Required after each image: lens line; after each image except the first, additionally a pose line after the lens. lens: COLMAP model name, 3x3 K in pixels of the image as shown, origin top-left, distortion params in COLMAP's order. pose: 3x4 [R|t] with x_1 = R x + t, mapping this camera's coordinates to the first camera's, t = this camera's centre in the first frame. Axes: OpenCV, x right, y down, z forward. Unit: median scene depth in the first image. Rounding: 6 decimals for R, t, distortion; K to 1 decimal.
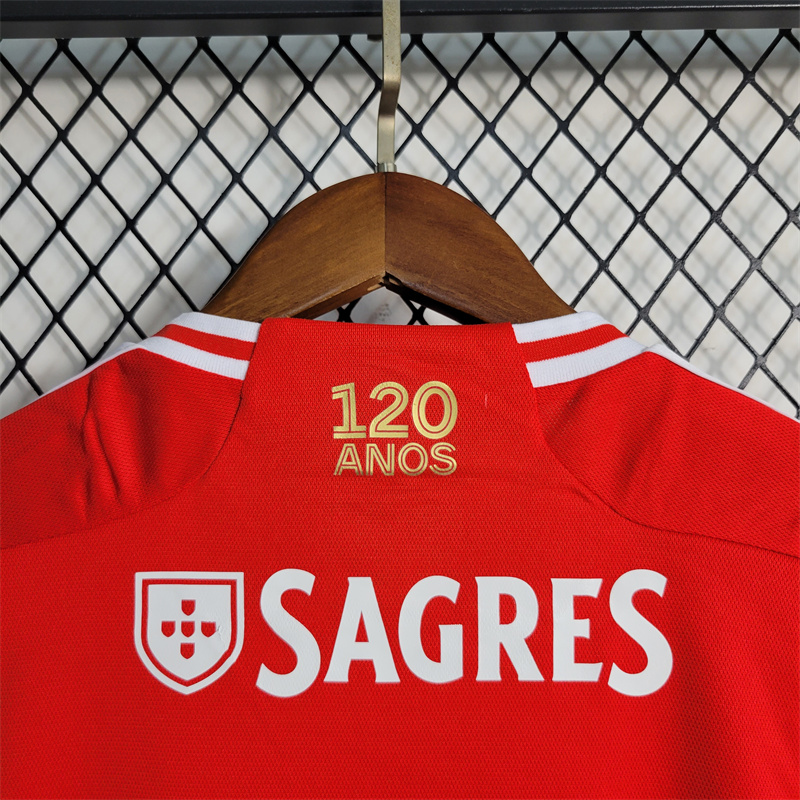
lens RADIAL K [[808.7, 0, 398.6], [0, 808.7, 397.9], [0, 0, 1]] dist [-0.000732, 0.000000]
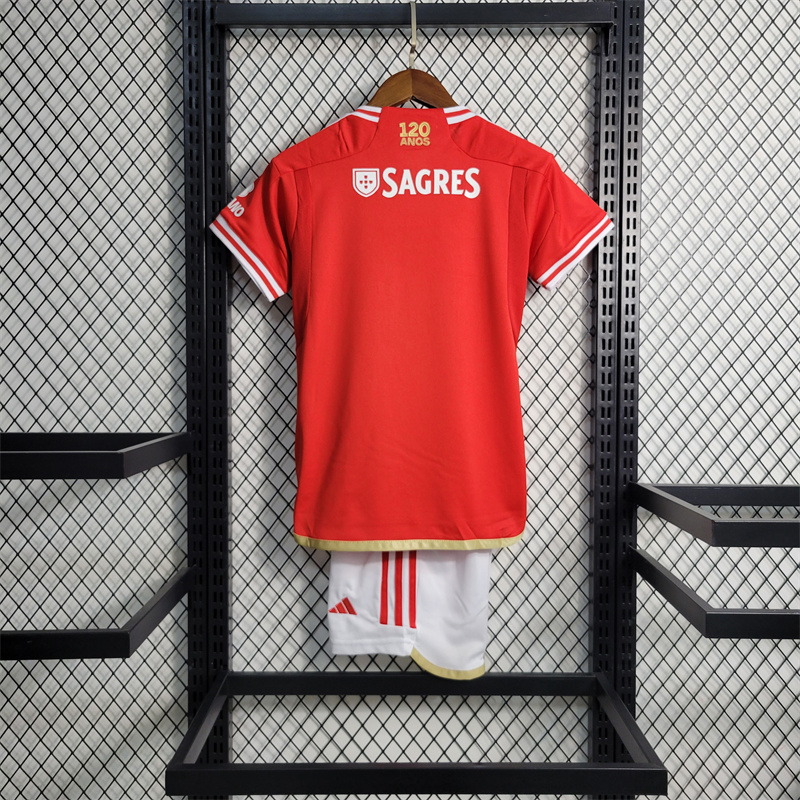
lens RADIAL K [[808.7, 0, 399.2], [0, 808.7, 404.6], [0, 0, 1]] dist [-0.000732, 0.000000]
pose [[0.999633, -0.004071, 0.026782, -0.204609], [0.000370, 0.990605, 0.136753, 0.860076], [-0.027087, -0.136693, 0.990243, -3.351350]]
